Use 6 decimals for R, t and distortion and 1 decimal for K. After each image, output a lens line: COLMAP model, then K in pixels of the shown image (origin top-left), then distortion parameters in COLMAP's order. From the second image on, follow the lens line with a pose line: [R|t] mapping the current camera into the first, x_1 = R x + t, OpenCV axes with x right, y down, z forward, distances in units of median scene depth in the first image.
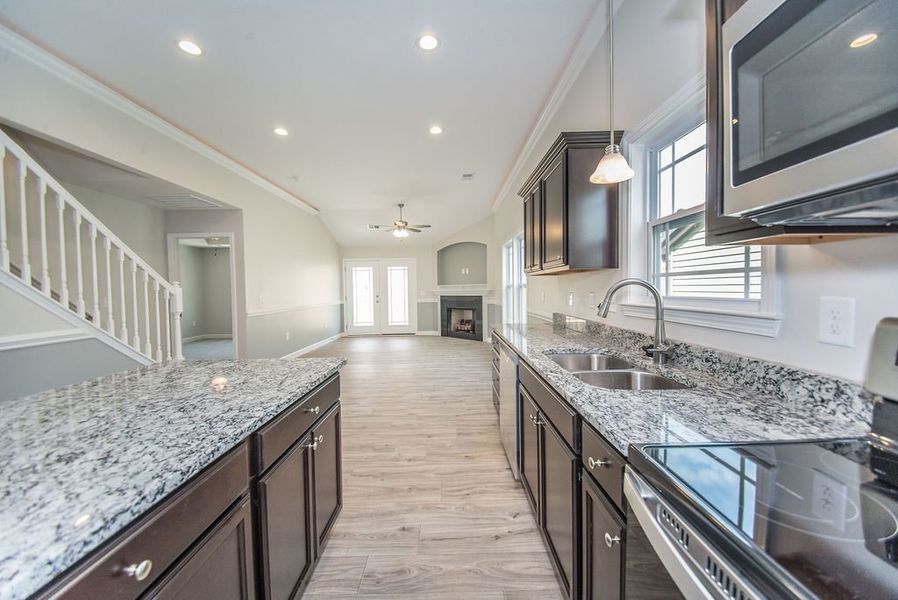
lens RADIAL K [[324.4, 0, 448.2], [0, 324.4, 297.0], [0, 0, 1]] dist [0.004248, -0.002406]
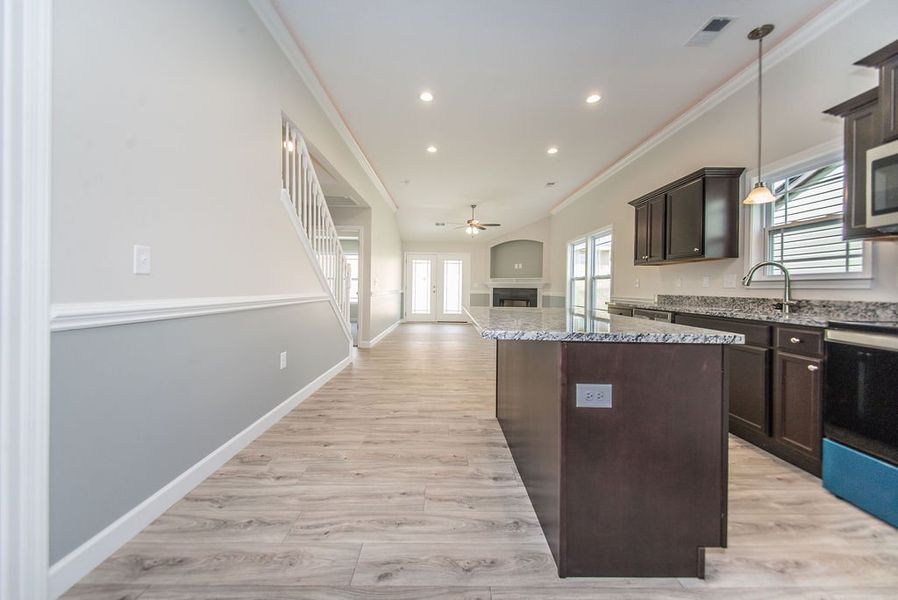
lens RADIAL K [[324.4, 0, 448.9], [0, 324.4, 293.8], [0, 0, 1]] dist [0.004248, -0.002406]
pose [[0.999603, 0.028084, 0.002405, -0.192976], [-0.028070, 0.999589, -0.005751, 0.029296], [-0.002566, 0.005681, 0.999981, -0.118840]]
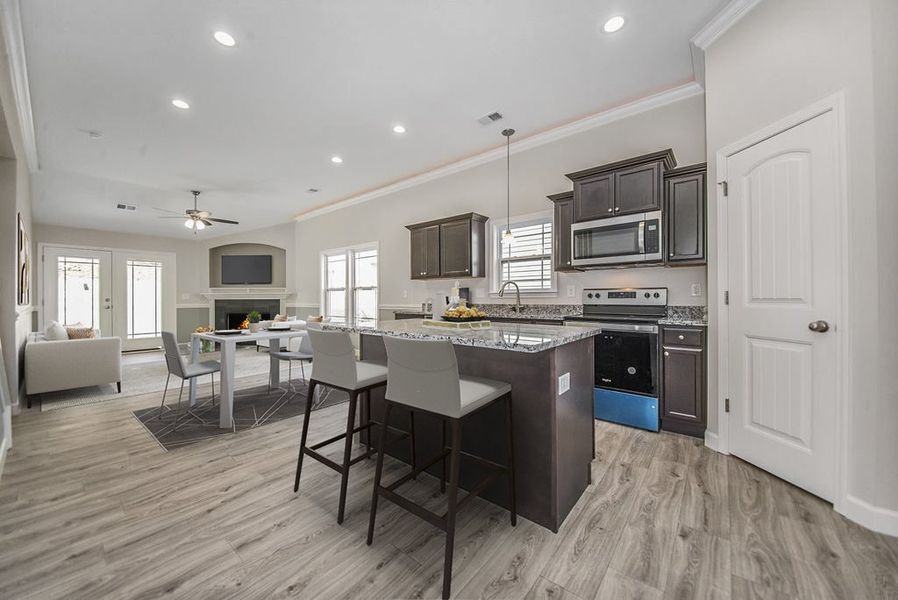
lens RADIAL K [[324.4, 0, 444.5], [0, 324.4, 299.5], [0, 0, 1]] dist [0.004248, -0.002406]
pose [[0.649167, 0.011309, 0.760562, -0.316563], [0.011954, 0.999614, -0.025067, 0.026868], [-0.760552, 0.025364, 0.648781, -0.048650]]
